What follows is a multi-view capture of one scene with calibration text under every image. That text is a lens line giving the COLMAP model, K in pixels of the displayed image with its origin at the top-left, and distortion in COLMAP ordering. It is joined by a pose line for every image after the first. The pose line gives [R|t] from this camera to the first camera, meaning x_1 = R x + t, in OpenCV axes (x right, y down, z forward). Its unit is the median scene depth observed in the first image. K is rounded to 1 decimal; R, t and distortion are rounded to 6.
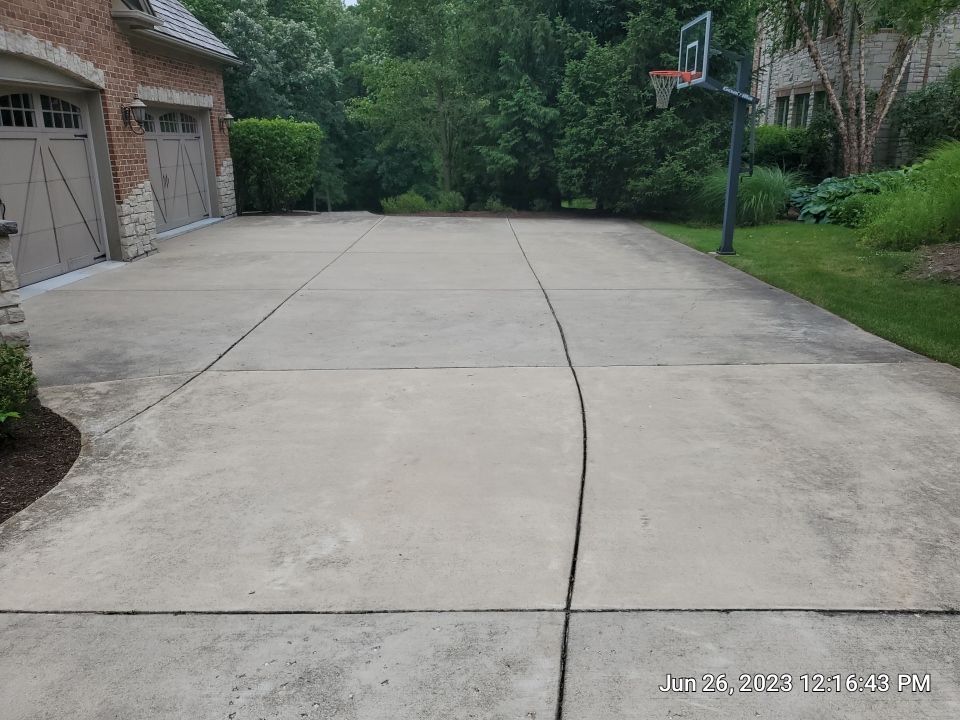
lens RADIAL K [[734.2, 0, 478.1], [0, 734.2, 359.7], [0, 0, 1]] dist [-0.003470, 0.005588]
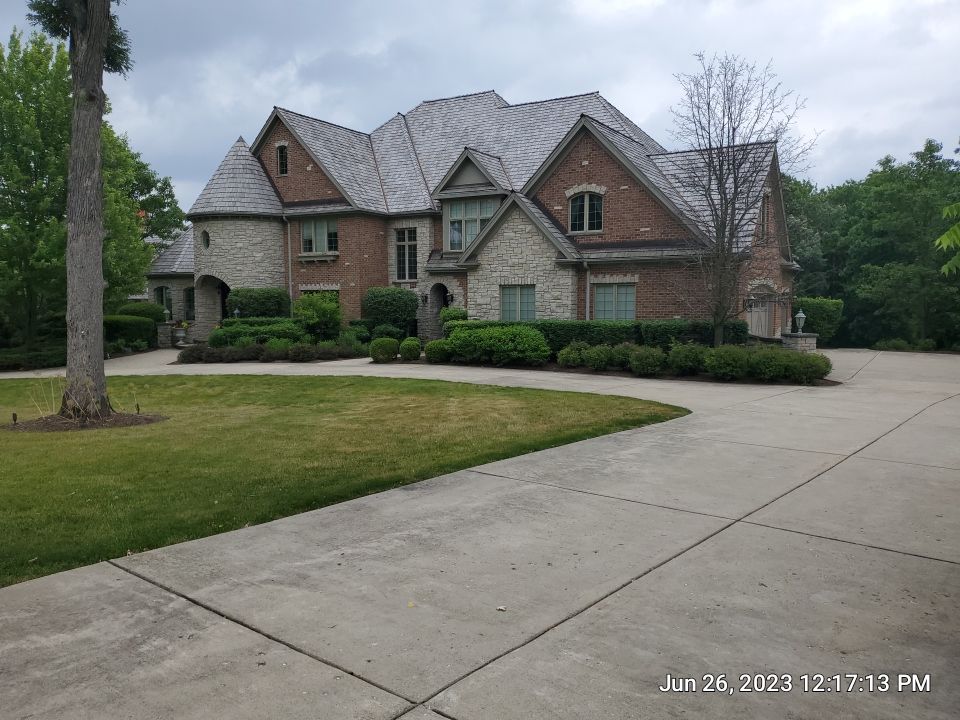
lens RADIAL K [[762.1, 0, 458.9], [0, 762.1, 370.6], [0, 0, 1]] dist [-0.002307, 0.023057]
pose [[0.838412, 0.058159, -0.541925, 0.016964], [-0.160544, 0.976530, -0.143578, 0.247167], [0.520855, 0.207381, 0.828072, -0.926887]]
